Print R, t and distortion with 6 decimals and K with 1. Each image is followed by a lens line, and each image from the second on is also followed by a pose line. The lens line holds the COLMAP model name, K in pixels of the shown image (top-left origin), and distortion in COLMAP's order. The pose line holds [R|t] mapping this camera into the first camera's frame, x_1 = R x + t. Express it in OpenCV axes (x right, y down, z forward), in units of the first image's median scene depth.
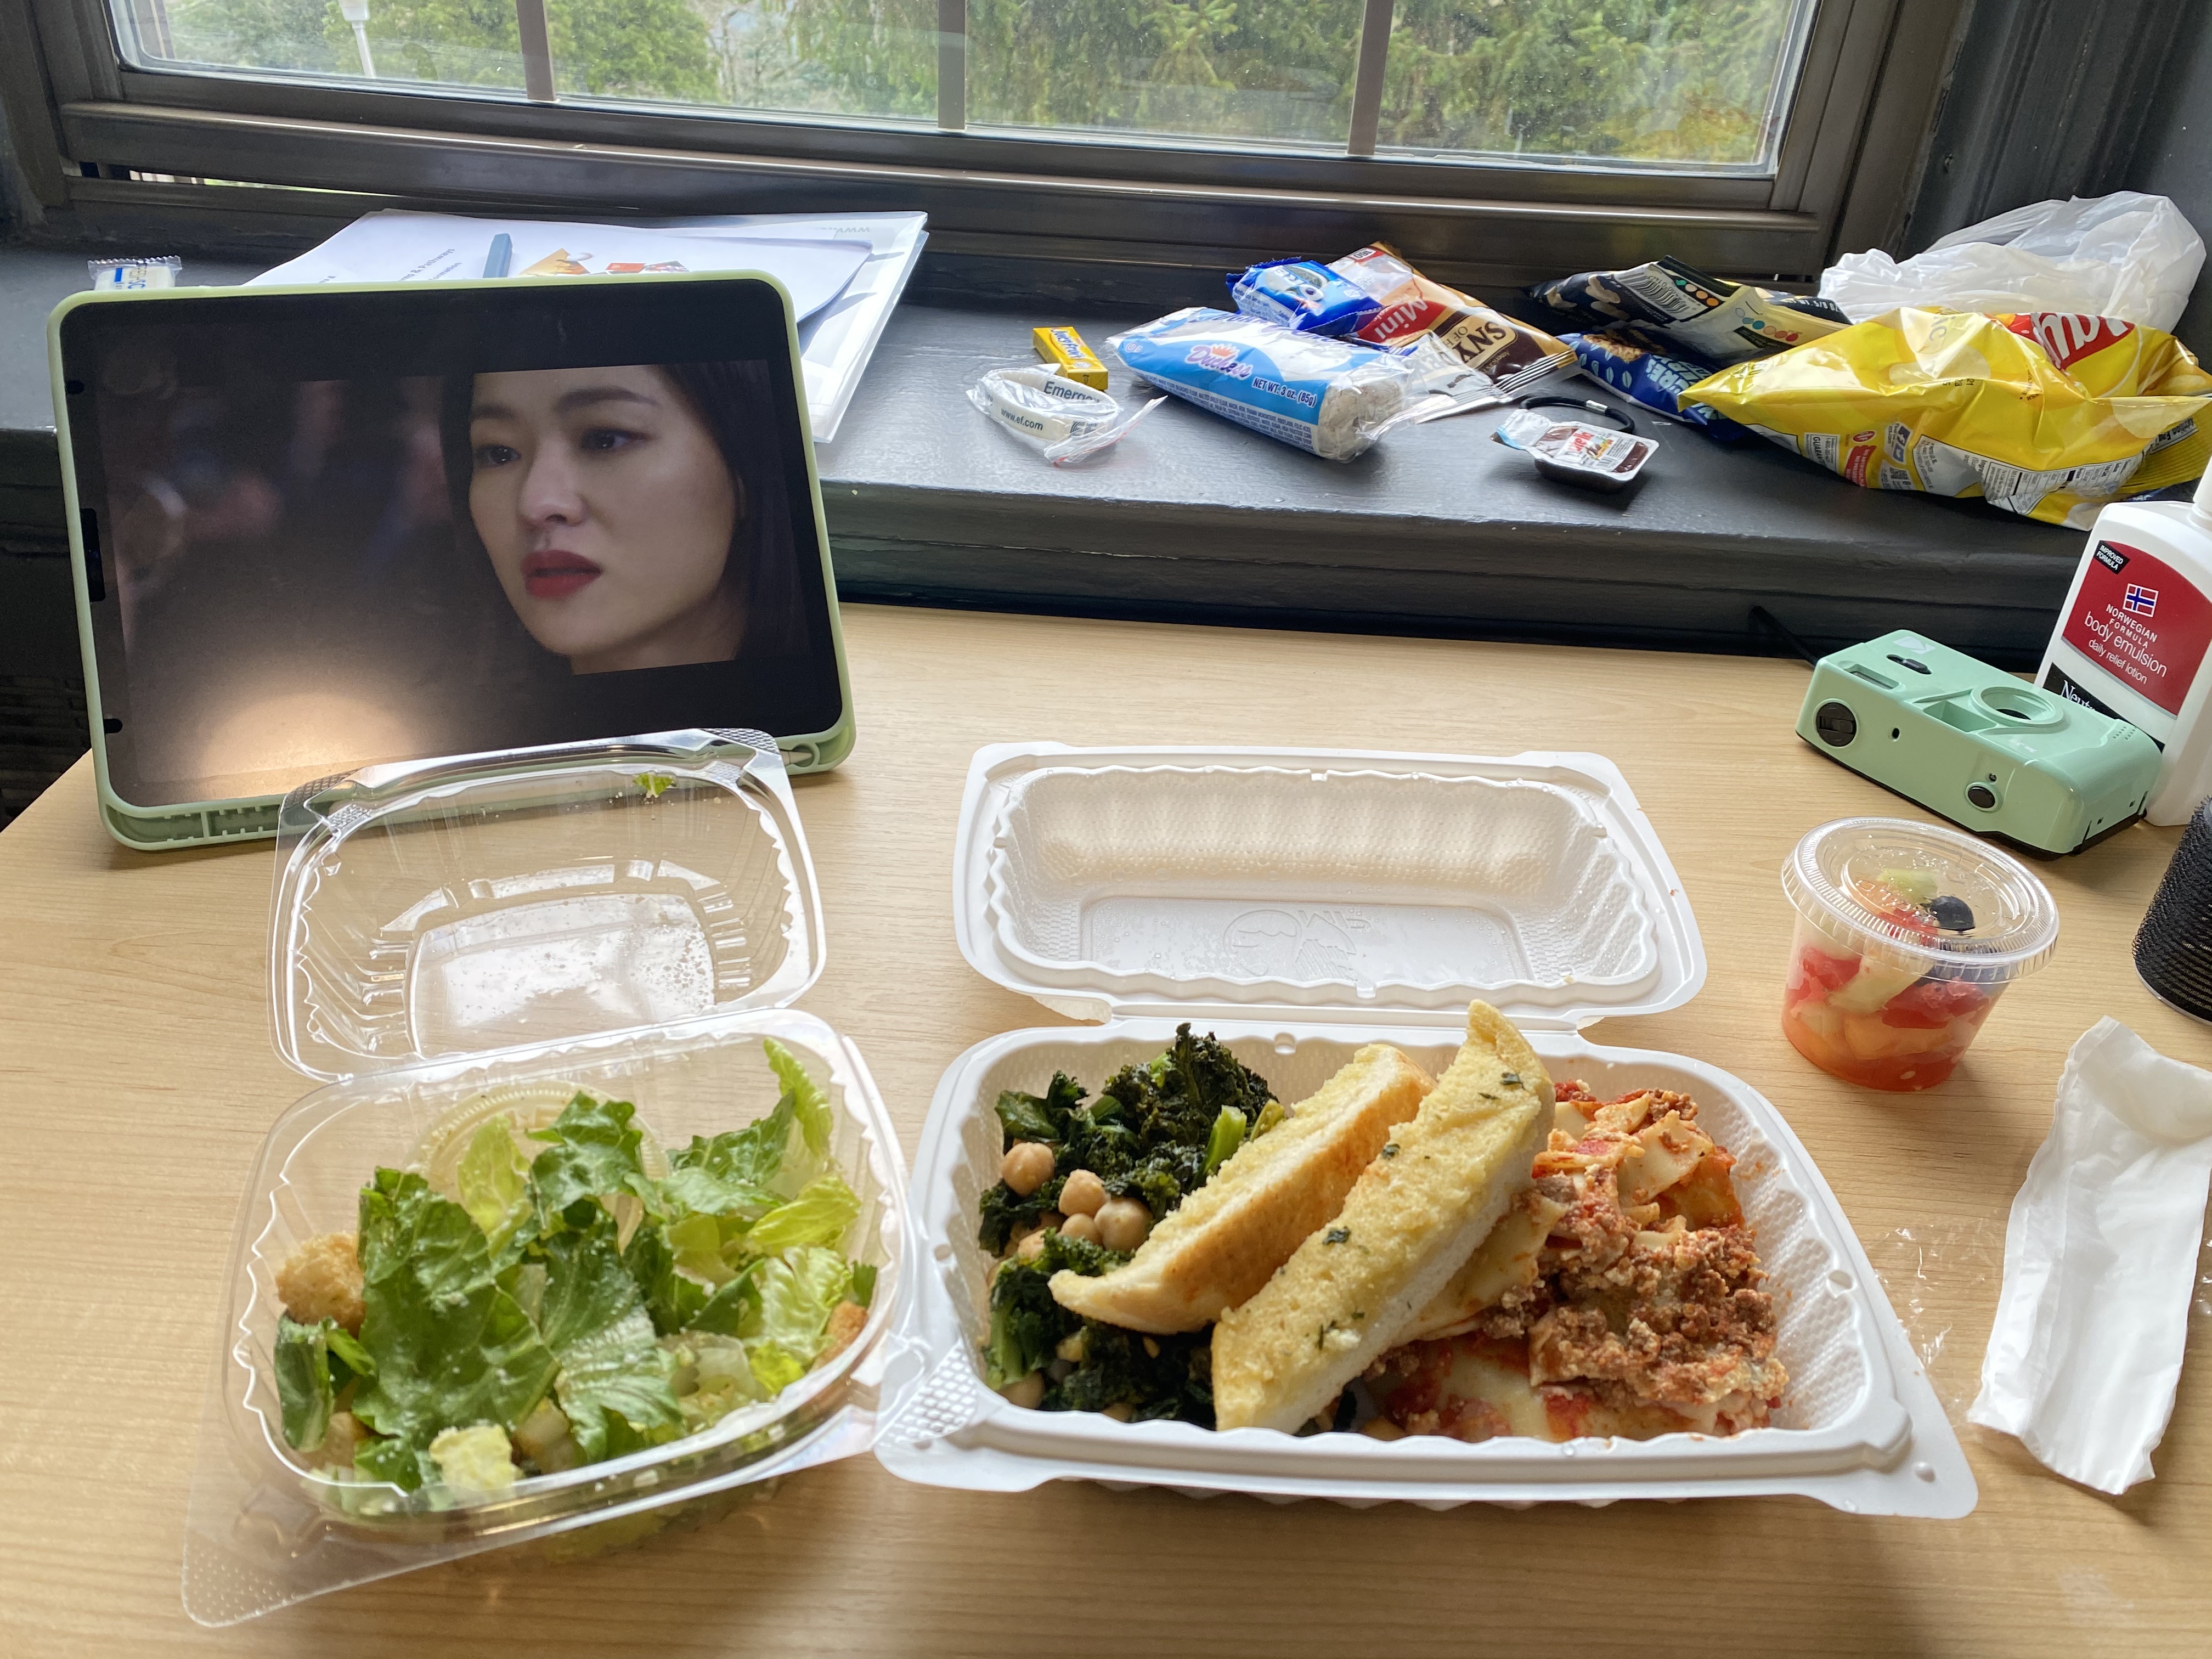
lens RADIAL K [[1704.0, 0, 1115.8], [0, 1704.0, 823.5], [0, 0, 1]] dist [0.075446, -0.140556]
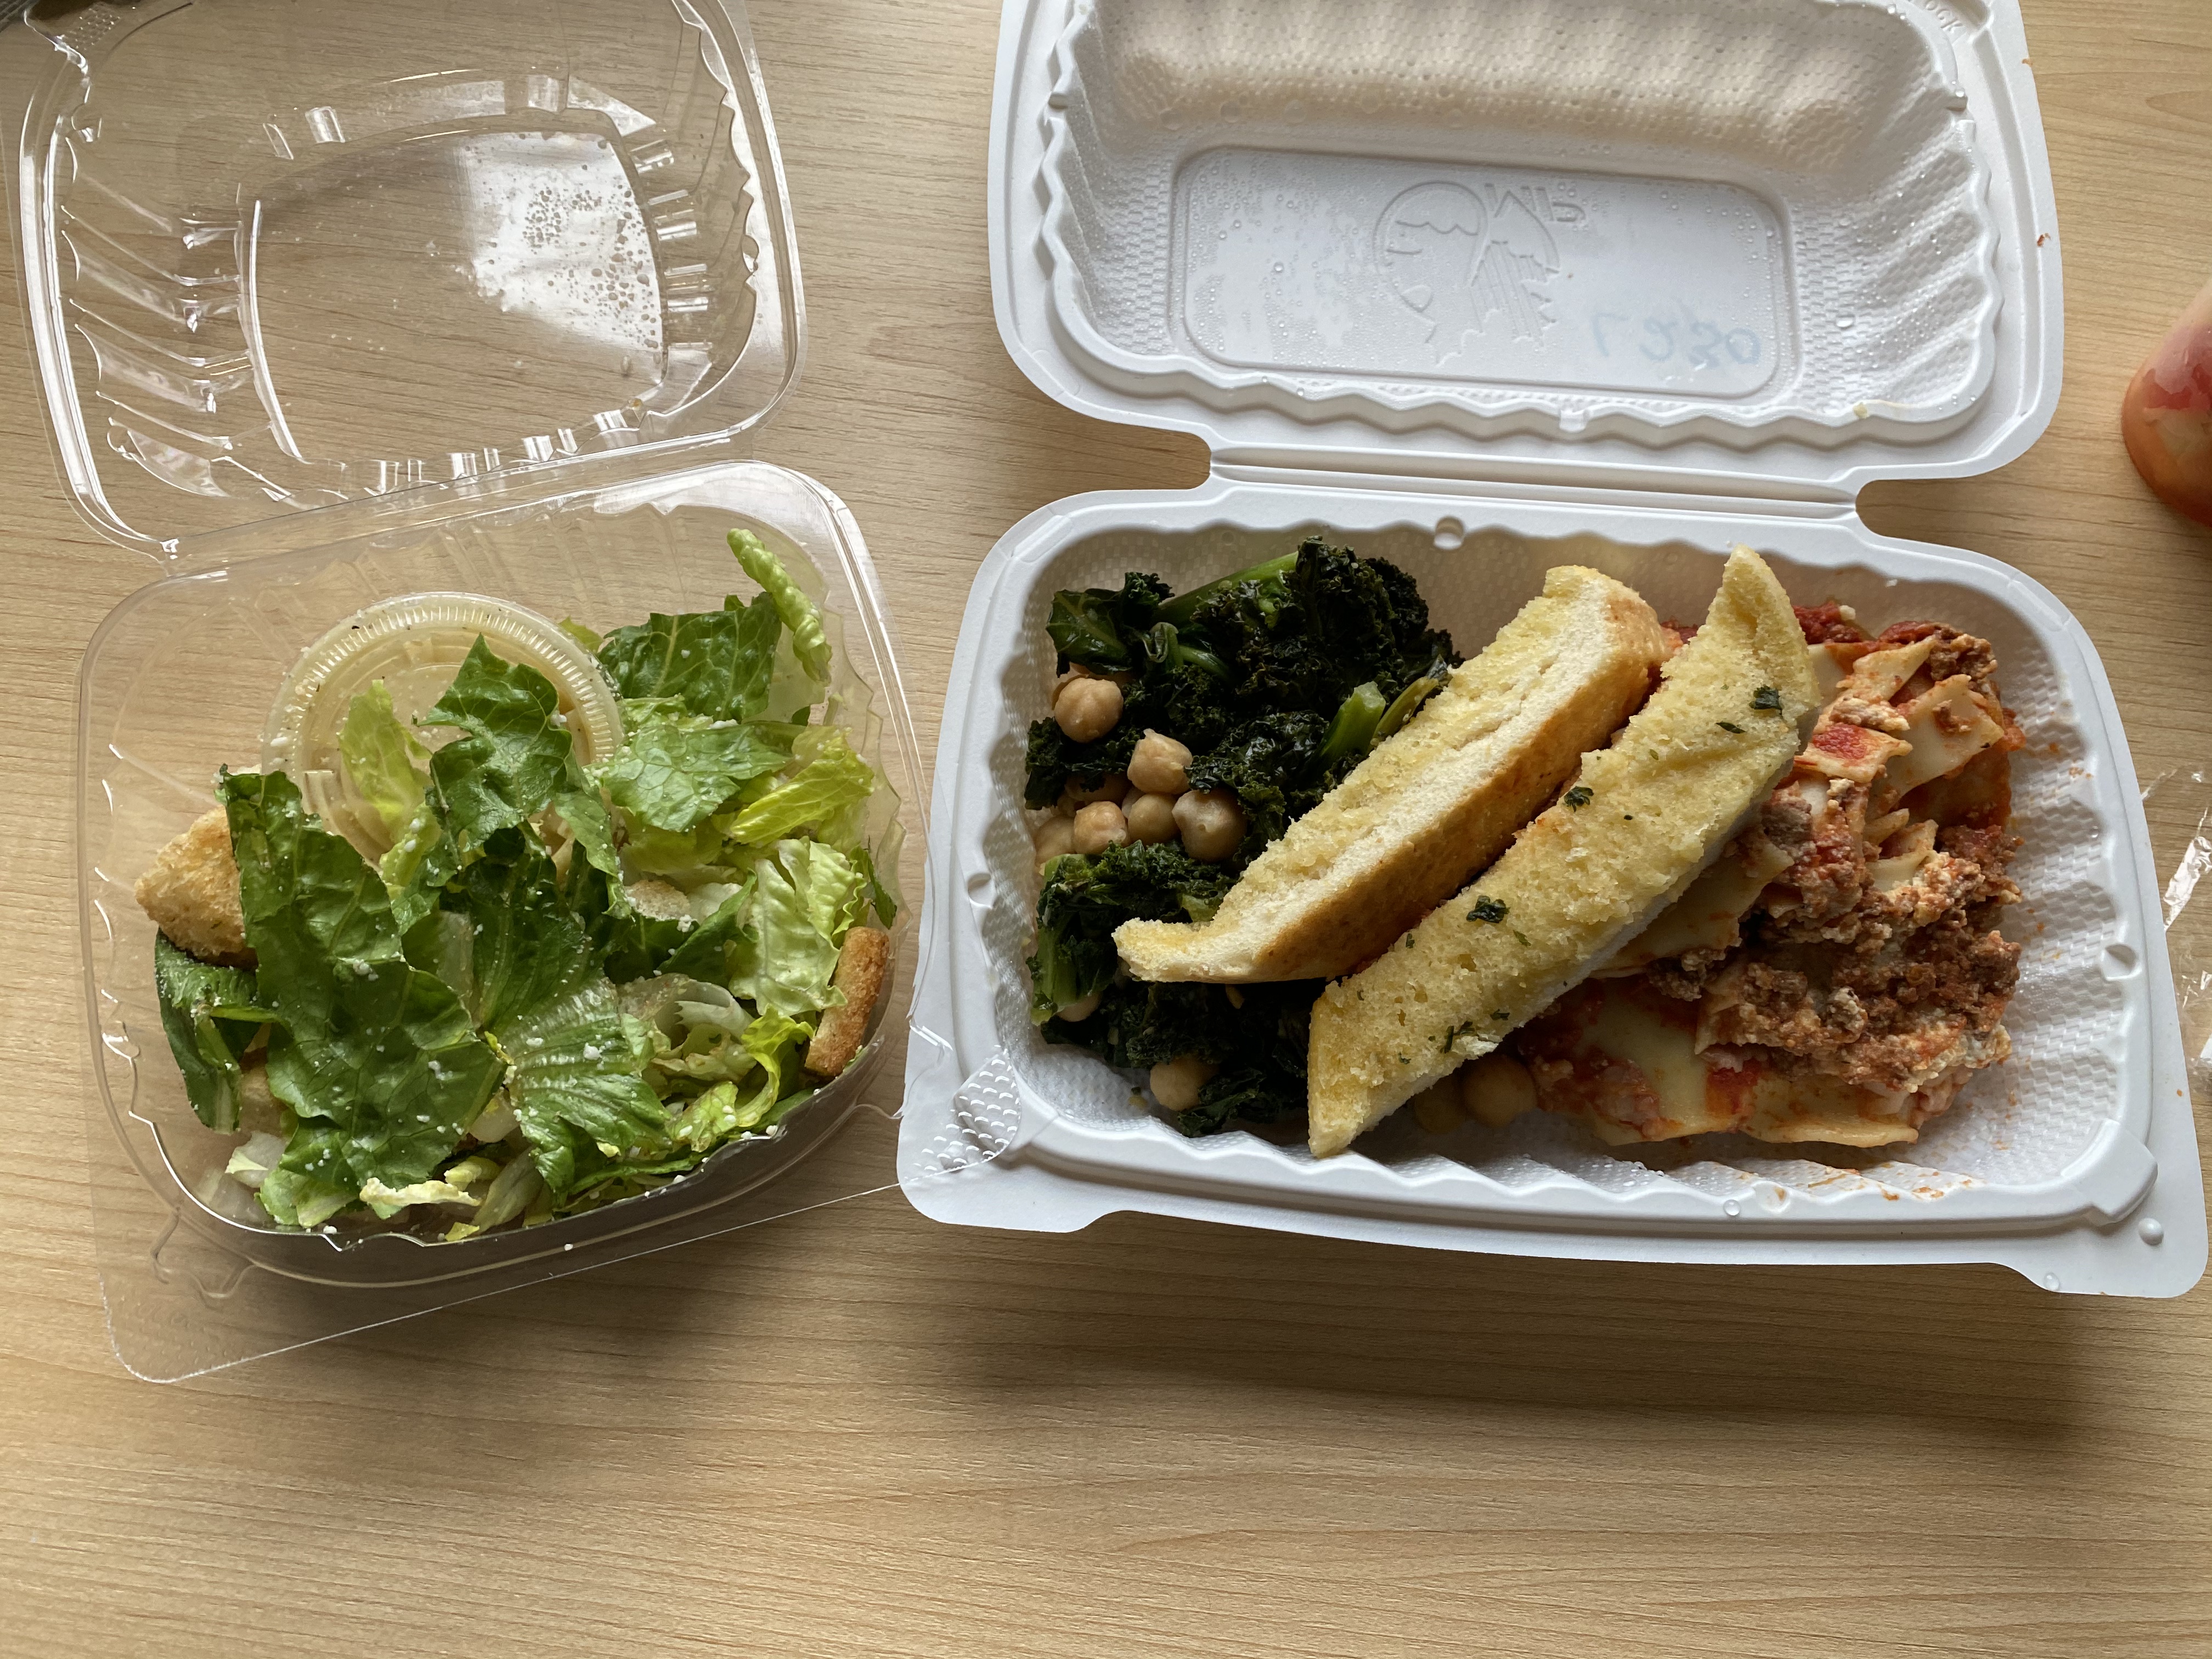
lens RADIAL K [[1691.2, 0, 1106.0], [0, 1691.2, 829.5], [0, 0, 1]] dist [0.115861, -0.313389]
pose [[0.998310, 0.054824, -0.019296, -0.028504], [-0.030933, 0.782244, 0.622203, -0.250801], [0.049206, -0.620555, 0.782618, 0.407324]]
